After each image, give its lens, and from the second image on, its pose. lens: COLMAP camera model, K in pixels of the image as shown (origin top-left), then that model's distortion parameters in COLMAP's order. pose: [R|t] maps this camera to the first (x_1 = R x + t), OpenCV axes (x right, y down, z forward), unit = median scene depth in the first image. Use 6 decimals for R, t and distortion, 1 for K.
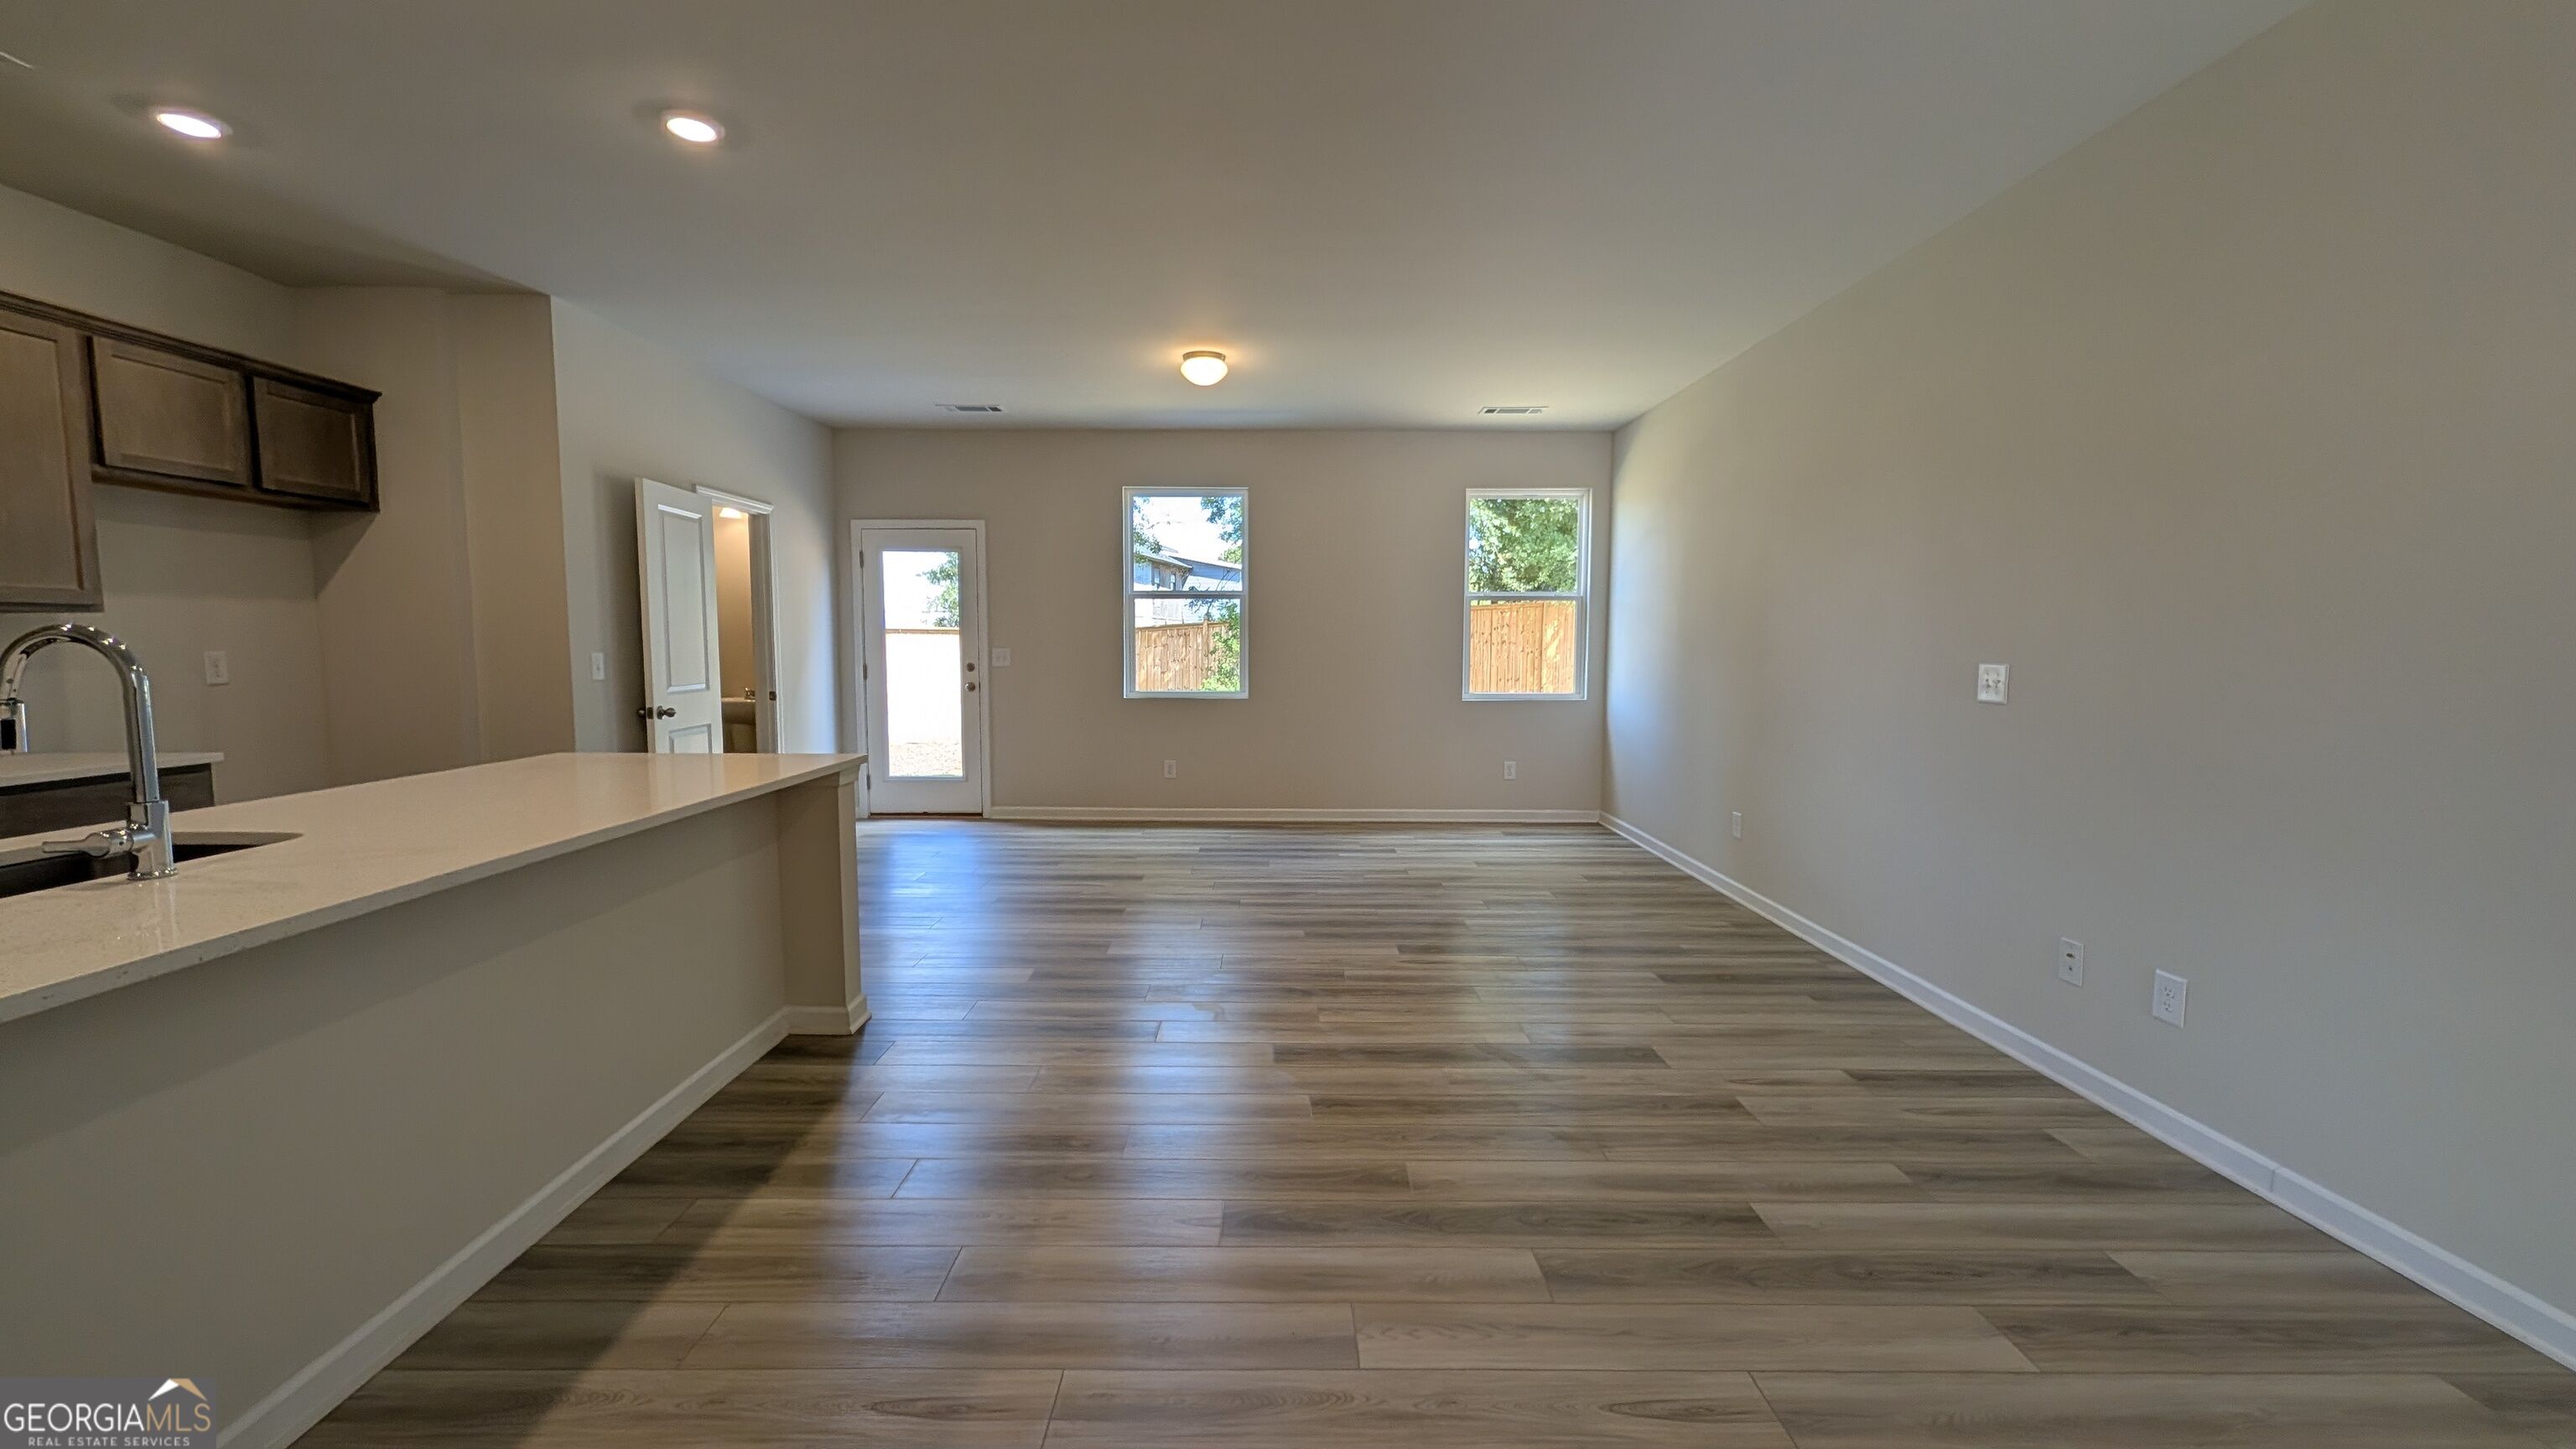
lens RADIAL K [[981.2, 0, 1271.8], [0, 981.2, 721.0], [0, 0, 1]] dist [-0.000868, -0.000122]
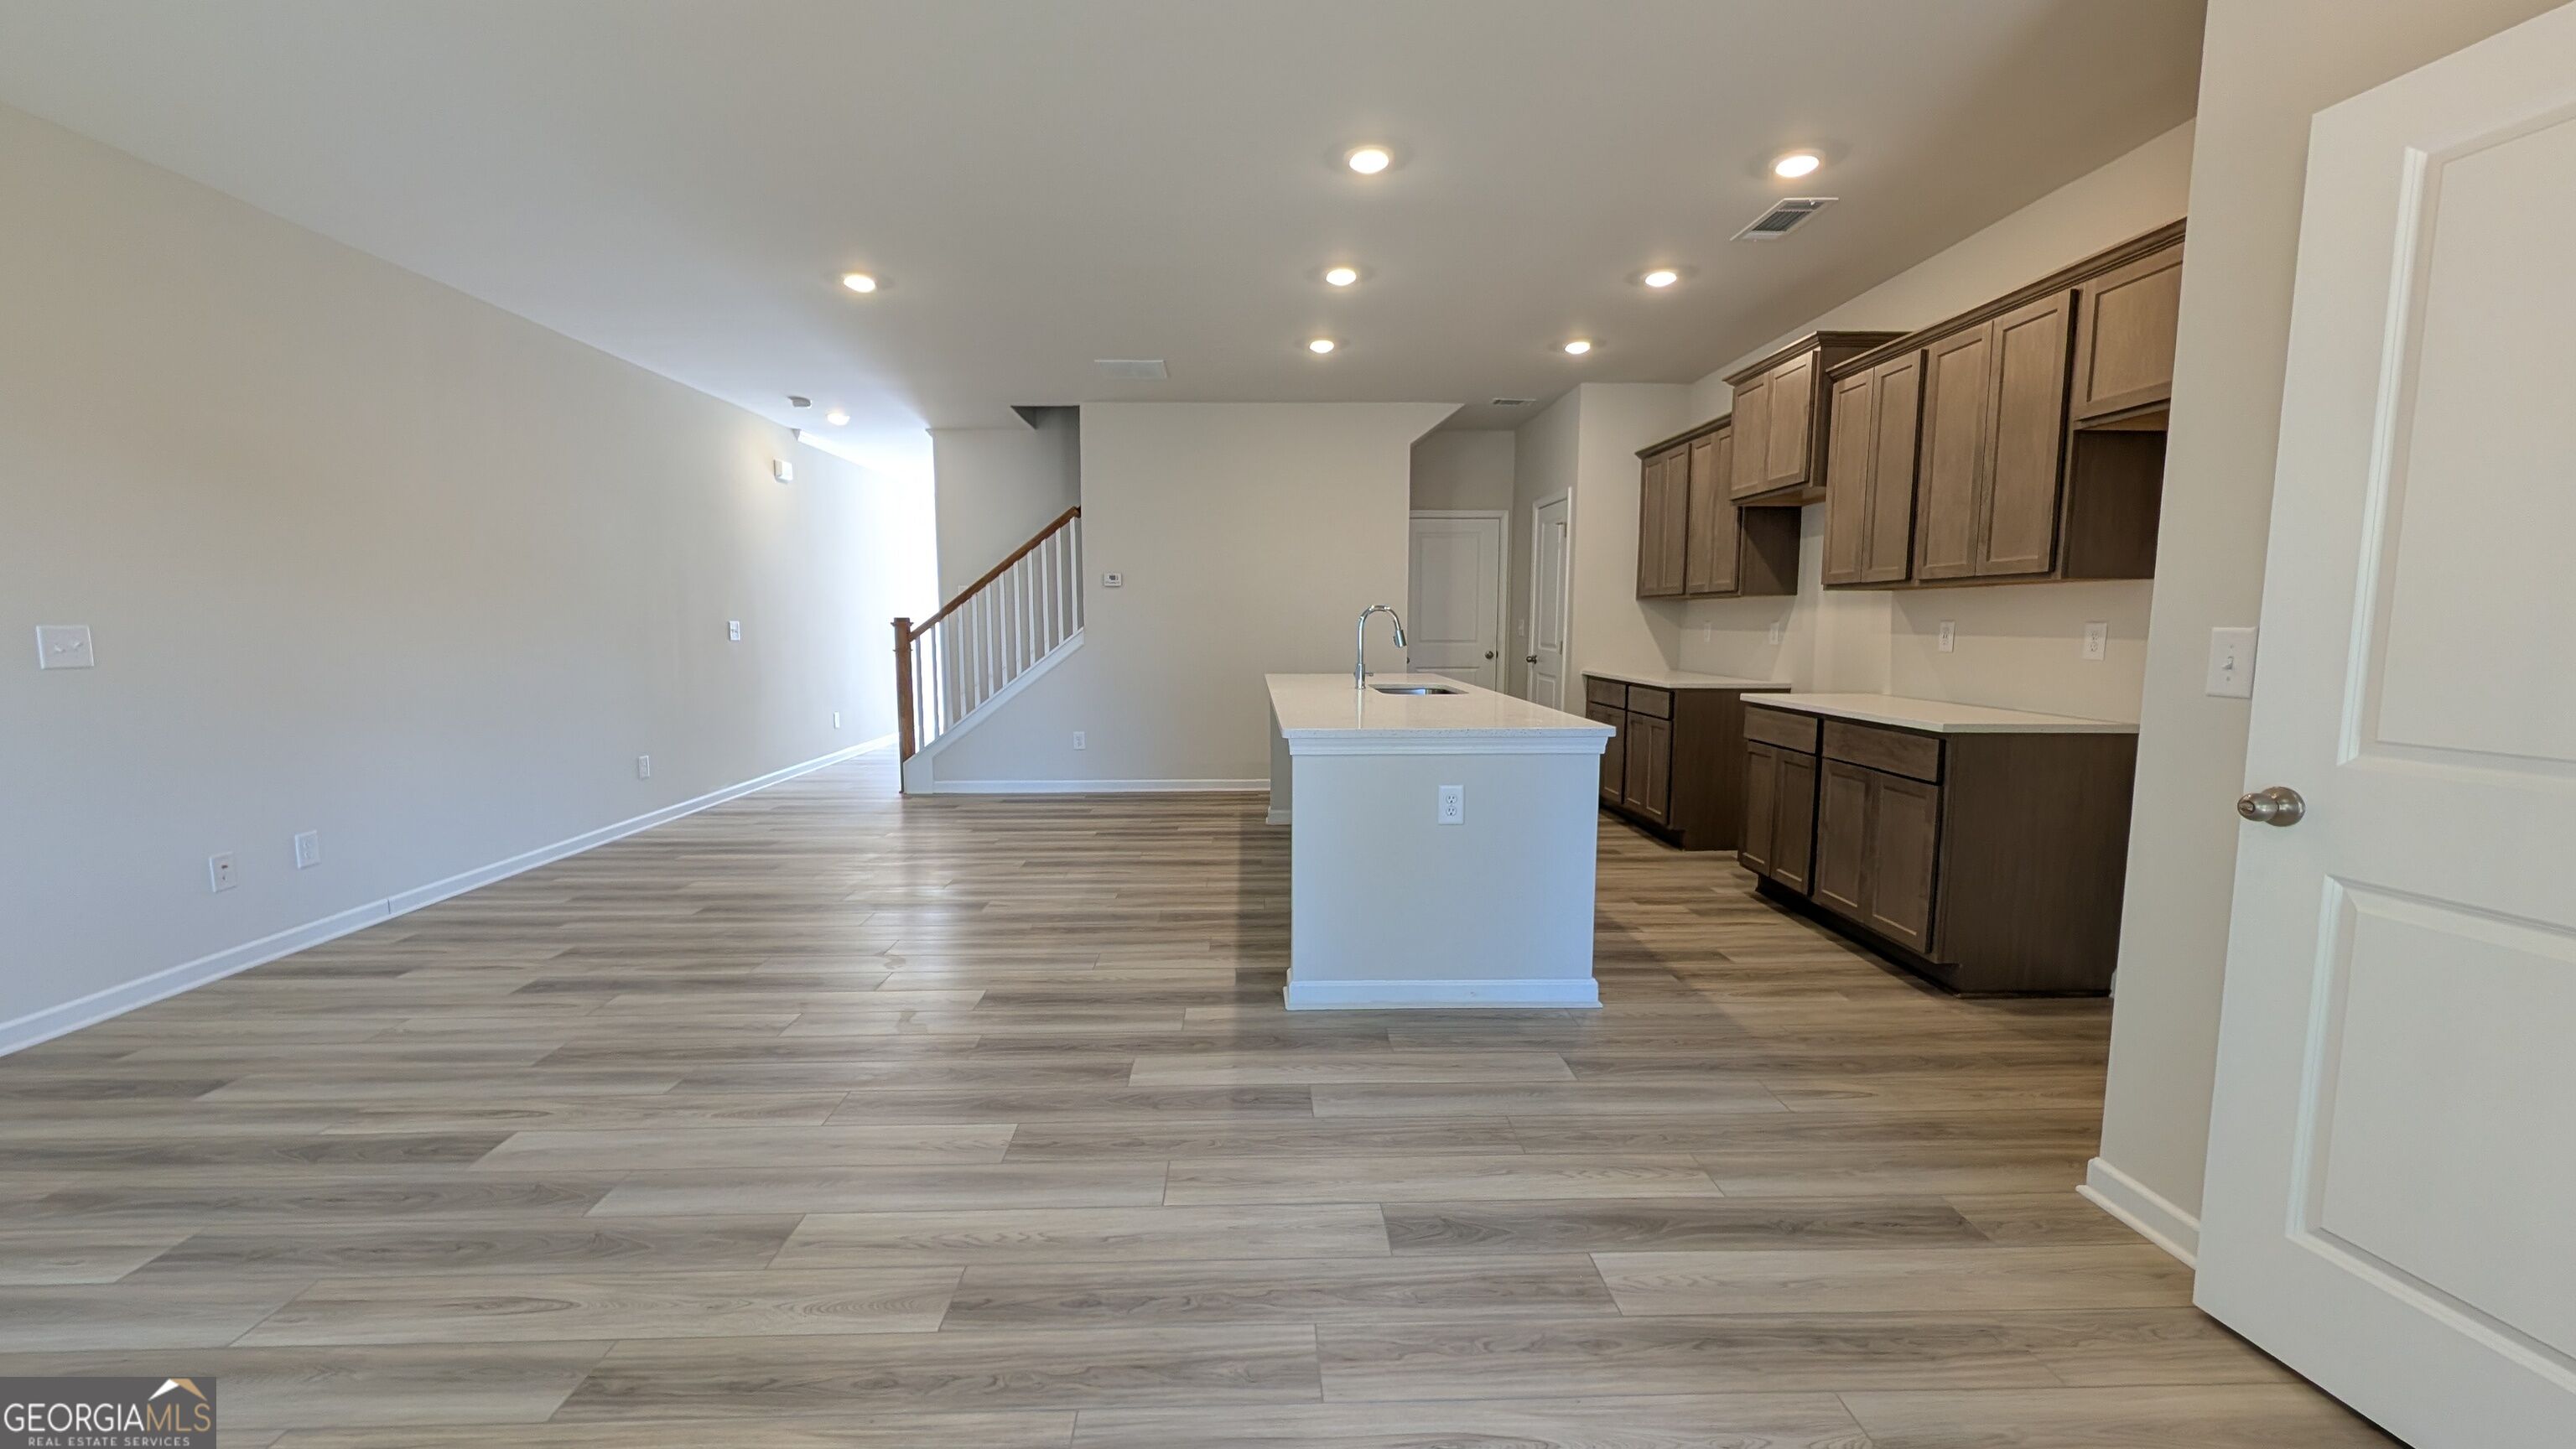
lens RADIAL K [[981.2, 0, 1271.8], [0, 981.2, 721.0], [0, 0, 1]] dist [-0.000868, -0.000122]
pose [[-0.999590, -0.000745, -0.028612, -0.355632], [-0.005989, 0.982981, 0.183612, -0.134516], [0.027988, 0.183708, -0.982582, 1.809053]]
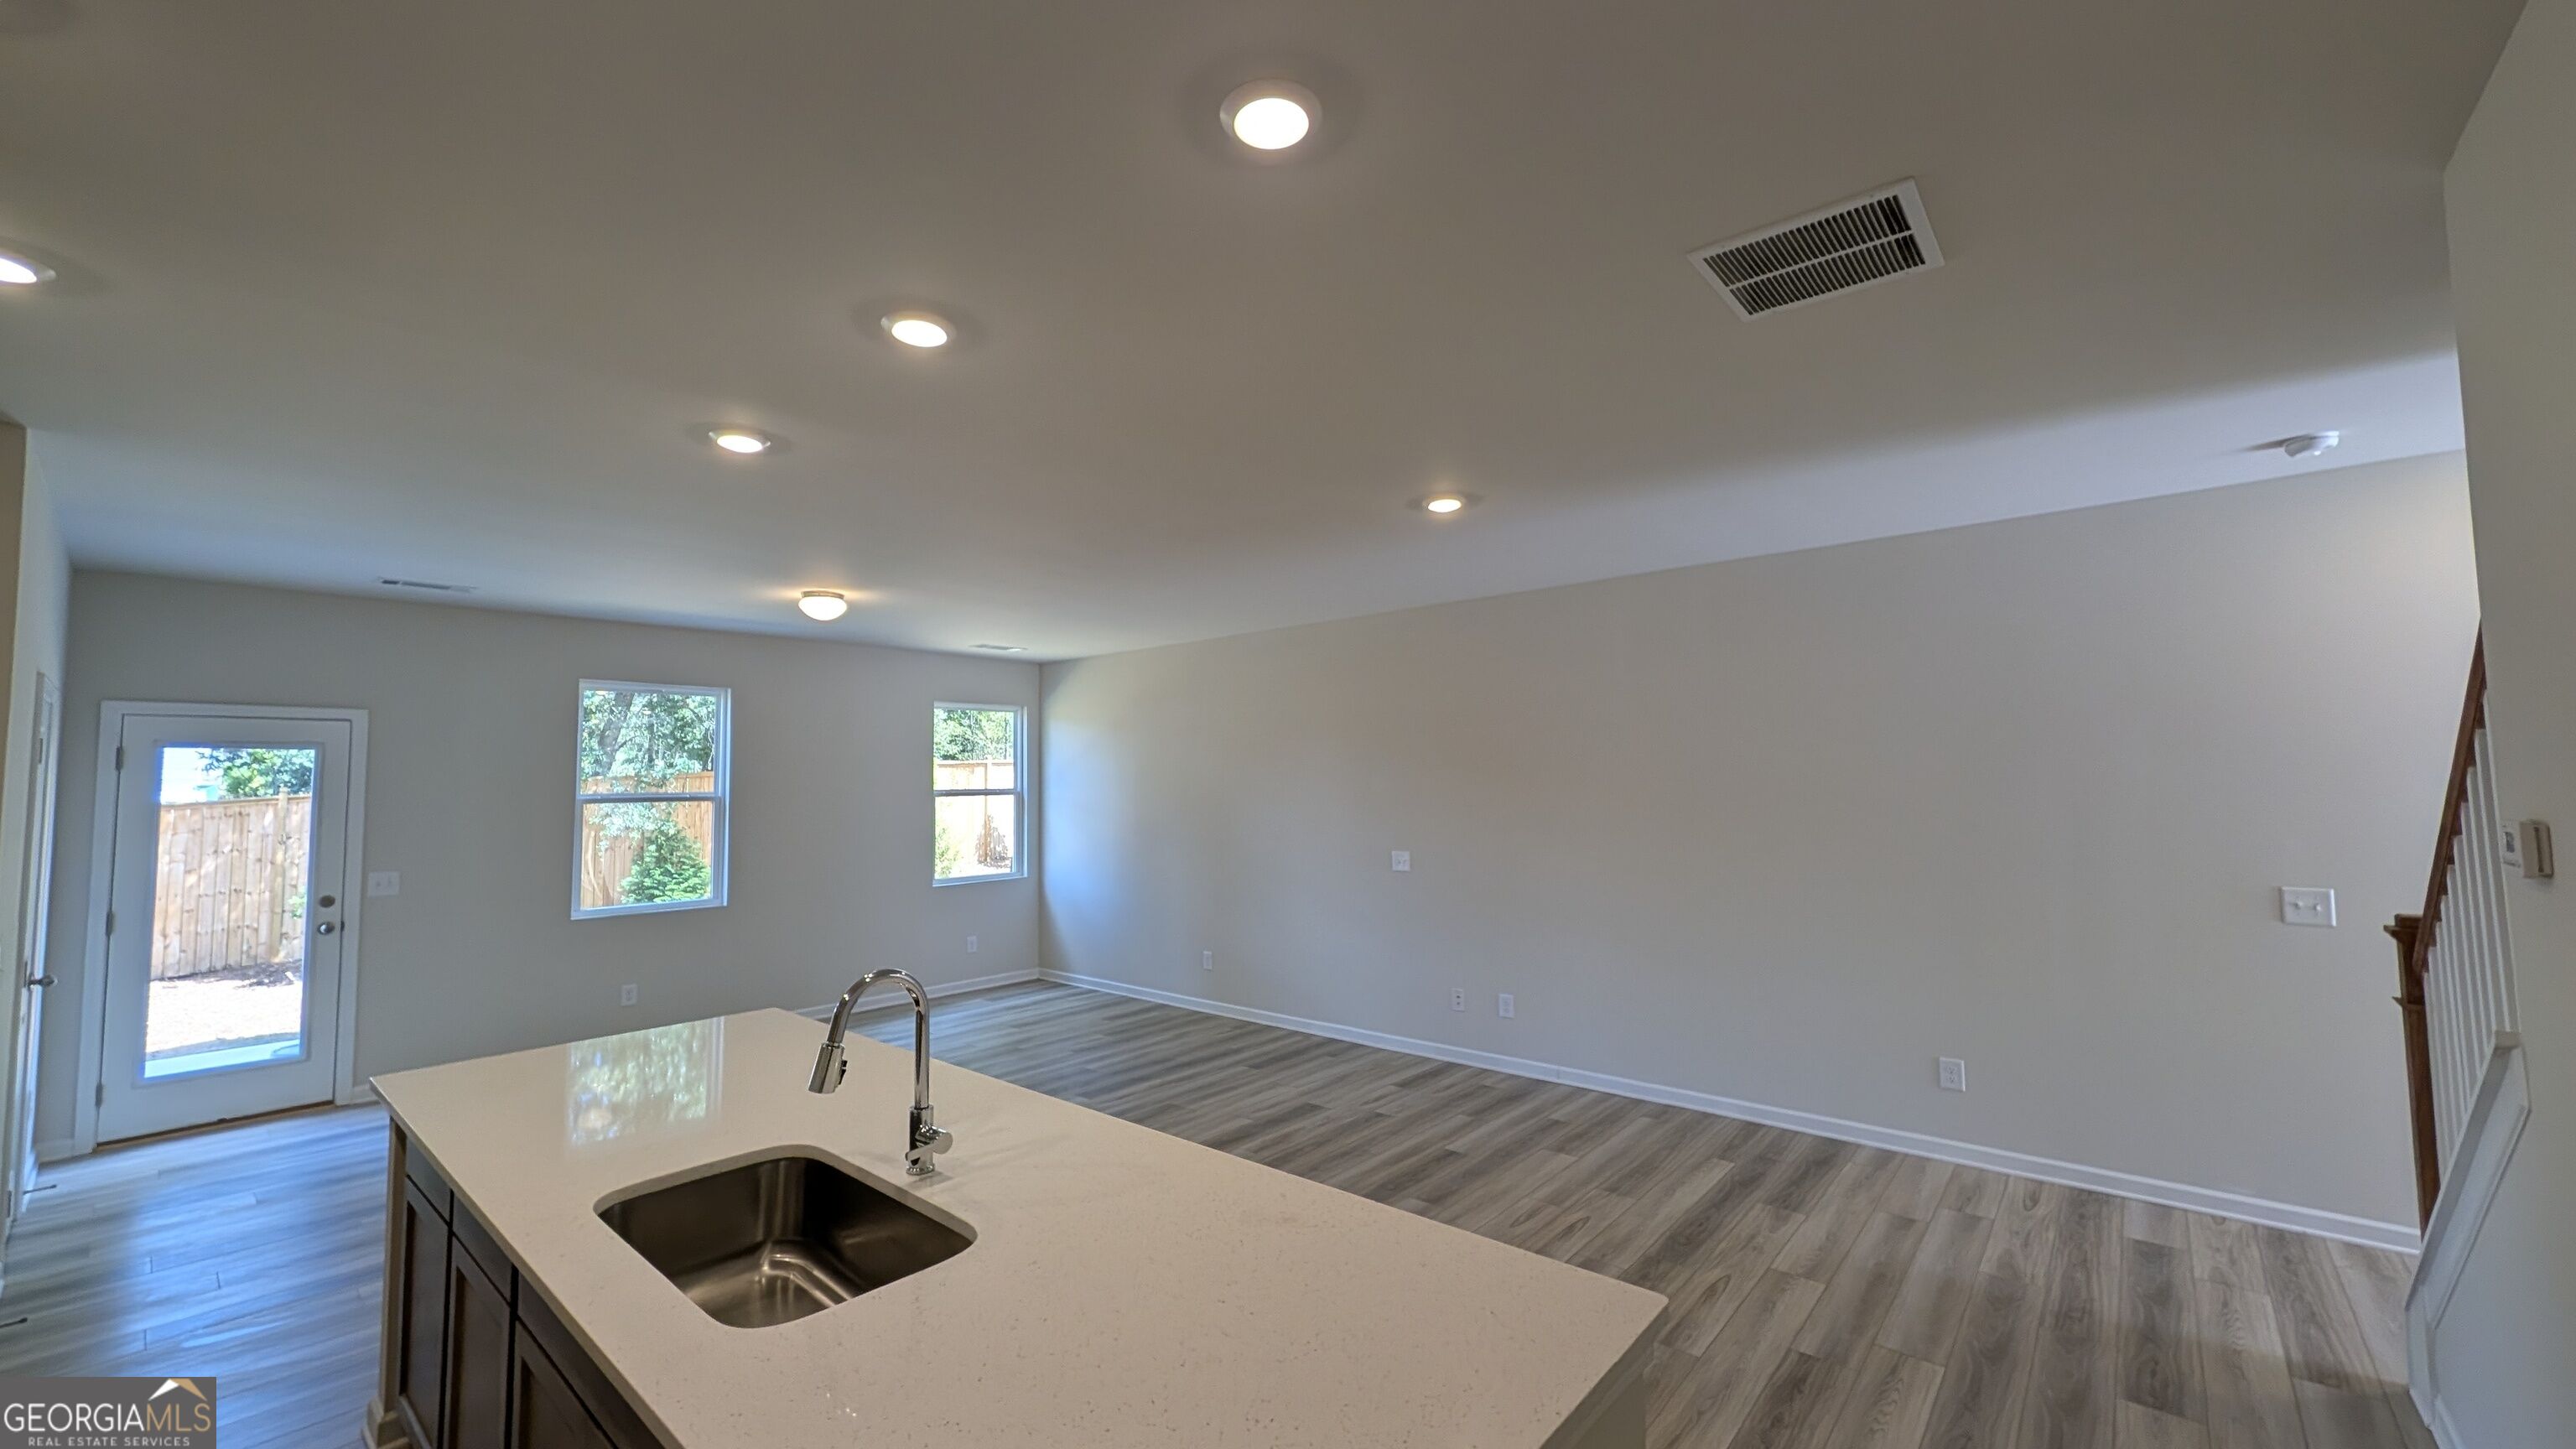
lens RADIAL K [[981.2, 0, 1271.8], [0, 981.2, 721.0], [0, 0, 1]] dist [-0.000868, -0.000122]
pose [[0.661203, 0.035816, 0.749352, -0.805803], [0.077730, 0.990213, -0.115915, -0.098422], [-0.746170, 0.134891, 0.651947, -0.088125]]
